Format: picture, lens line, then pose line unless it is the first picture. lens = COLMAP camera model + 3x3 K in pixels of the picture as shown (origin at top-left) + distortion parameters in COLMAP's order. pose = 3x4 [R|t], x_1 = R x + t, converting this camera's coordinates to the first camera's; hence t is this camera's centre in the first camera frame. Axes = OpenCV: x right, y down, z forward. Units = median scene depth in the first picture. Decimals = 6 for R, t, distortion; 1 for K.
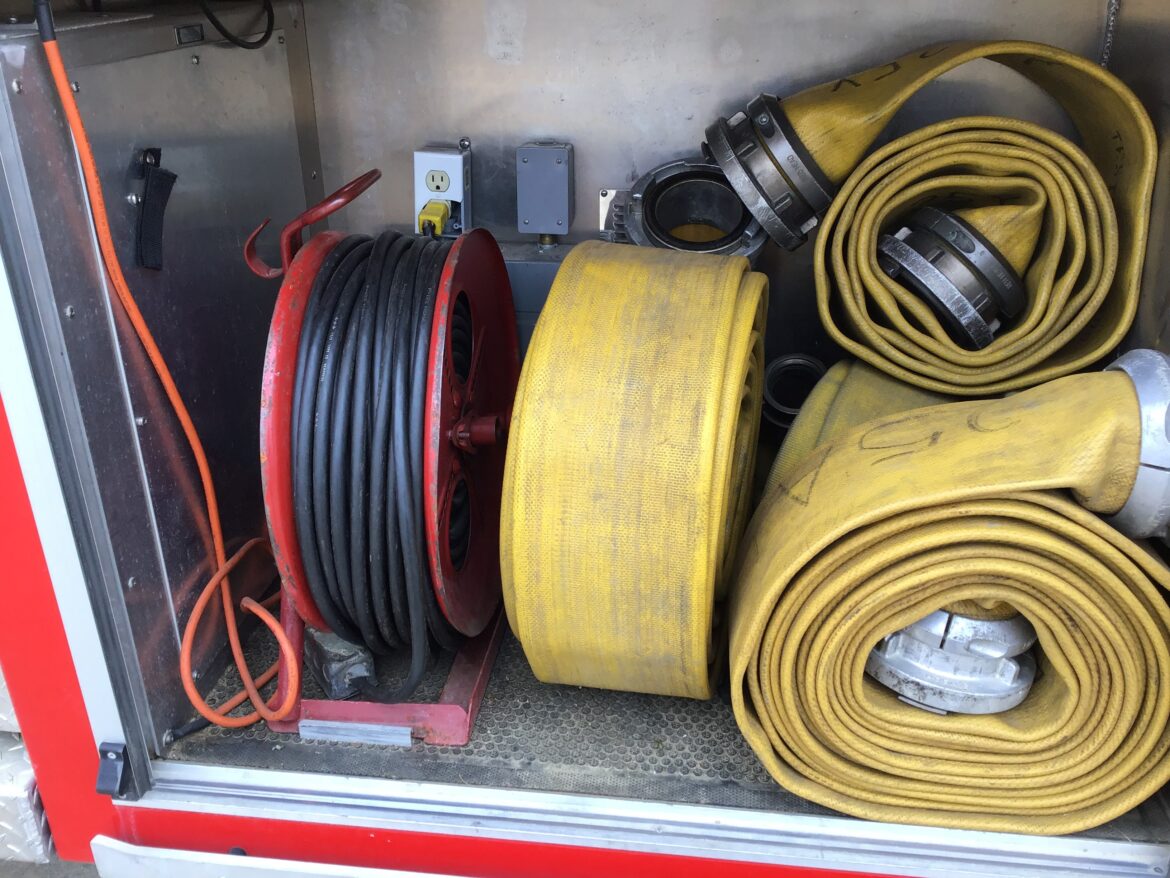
lens RADIAL K [[1062.3, 0, 577.2], [0, 1062.3, 443.5], [0, 0, 1]] dist [0.088685, -0.140575]
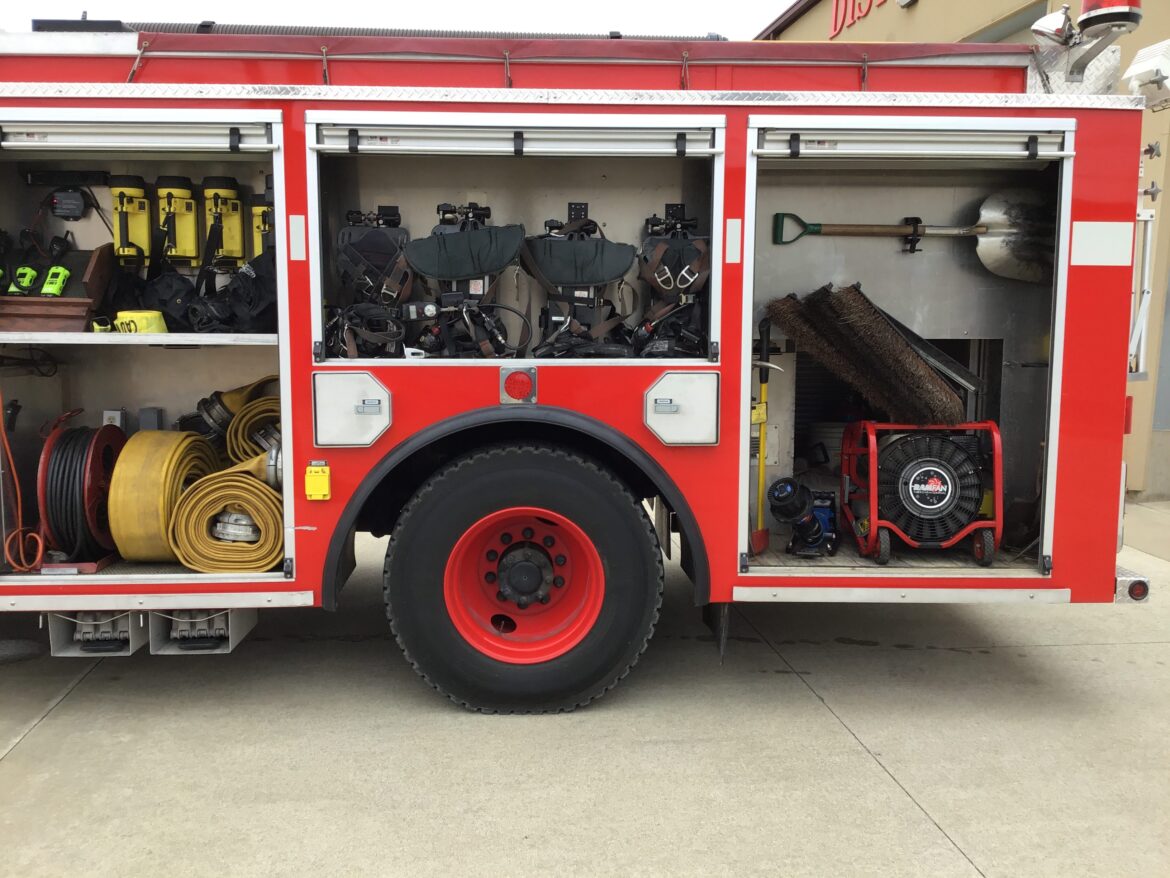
lens RADIAL K [[1062.3, 0, 542.7], [0, 1062.3, 403.4], [0, 0, 1]] dist [0.088685, -0.140575]
pose [[0.990128, -0.008561, 0.139903, 0.883326], [0.058627, 0.931921, -0.357890, 1.171057], [-0.127315, 0.362560, 0.923223, -2.659240]]
